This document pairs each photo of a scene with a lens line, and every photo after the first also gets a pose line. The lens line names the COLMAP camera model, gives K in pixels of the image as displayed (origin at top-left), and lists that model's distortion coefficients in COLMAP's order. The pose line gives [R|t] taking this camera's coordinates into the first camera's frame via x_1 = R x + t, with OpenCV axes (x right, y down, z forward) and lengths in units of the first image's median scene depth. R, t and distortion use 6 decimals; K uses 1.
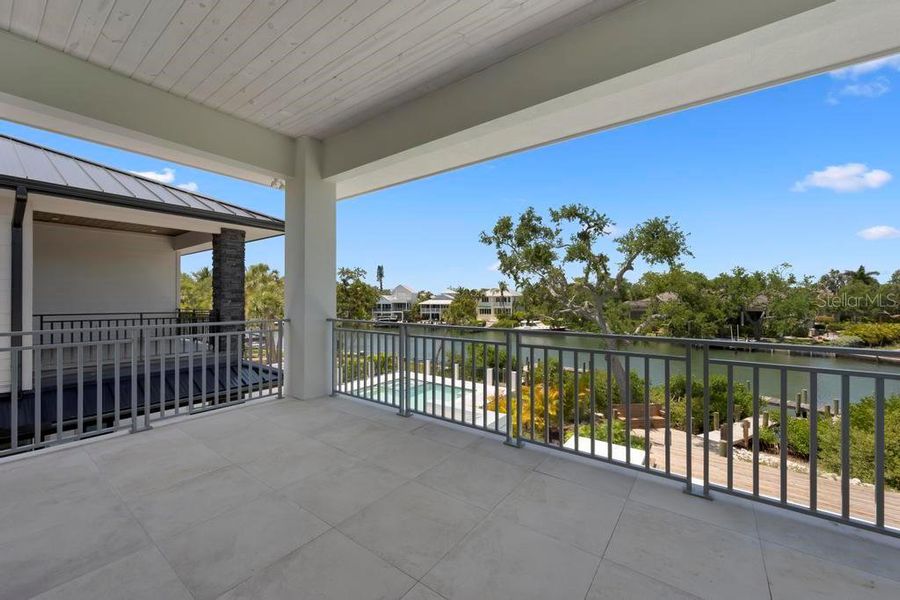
lens RADIAL K [[348.6, 0, 452.9], [0, 348.6, 297.8], [0, 0, 1]] dist [0.000211, 0.000049]
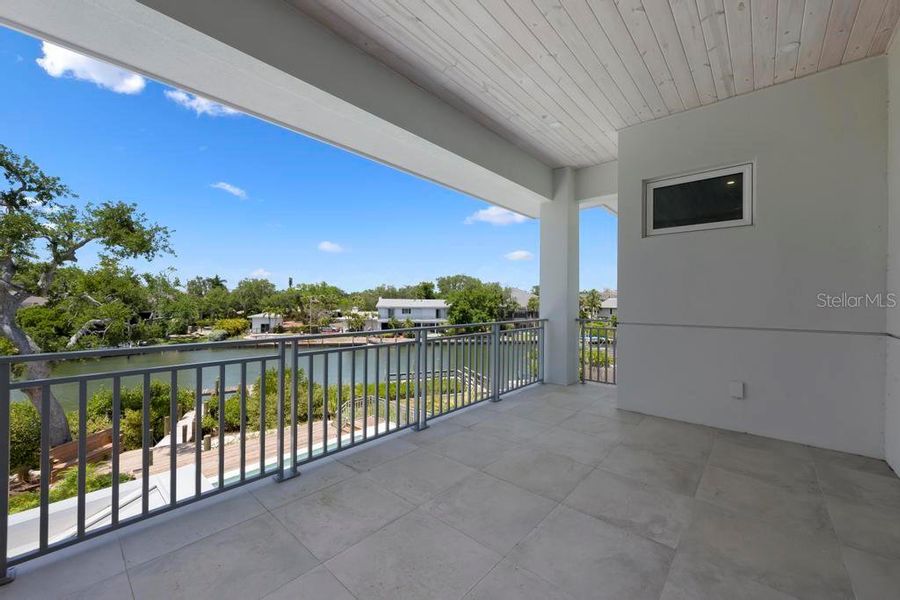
lens RADIAL K [[353.5, 0, 449.5], [0, 353.5, 301.0], [0, 0, 1]] dist [-0.001583, -0.000189]
pose [[0.094486, 0.003189, 0.995521, -0.154616], [-0.008737, 0.999959, -0.002374, 0.000922], [-0.995488, -0.008474, 0.094510, 0.127465]]
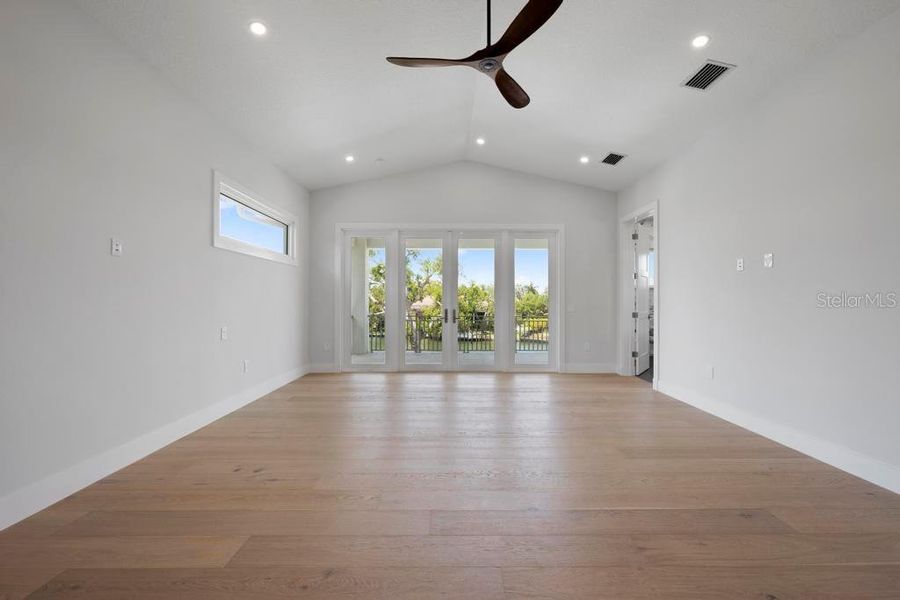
lens RADIAL K [[358.2, 0, 451.1], [0, 358.2, 300.8], [0, 0, 1]] dist [-0.000521, -0.000080]
pose [[0.799010, 0.006363, 0.601284, -0.301273], [-0.005459, 0.999980, -0.003328, -0.005034], [-0.601292, -0.000623, 0.799029, -0.240287]]
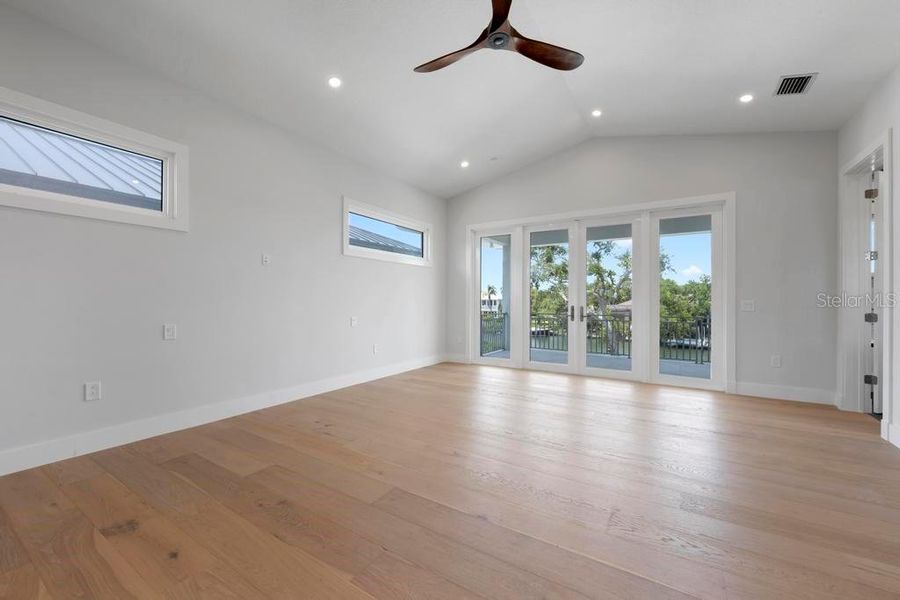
lens RADIAL K [[358.2, 0, 451.1], [0, 358.2, 300.8], [0, 0, 1]] dist [-0.000521, -0.000080]
pose [[0.997402, 0.006982, 0.071695, -0.228367], [-0.007072, 0.999974, 0.001015, -0.002306], [-0.071686, -0.001520, 0.997426, -0.267788]]
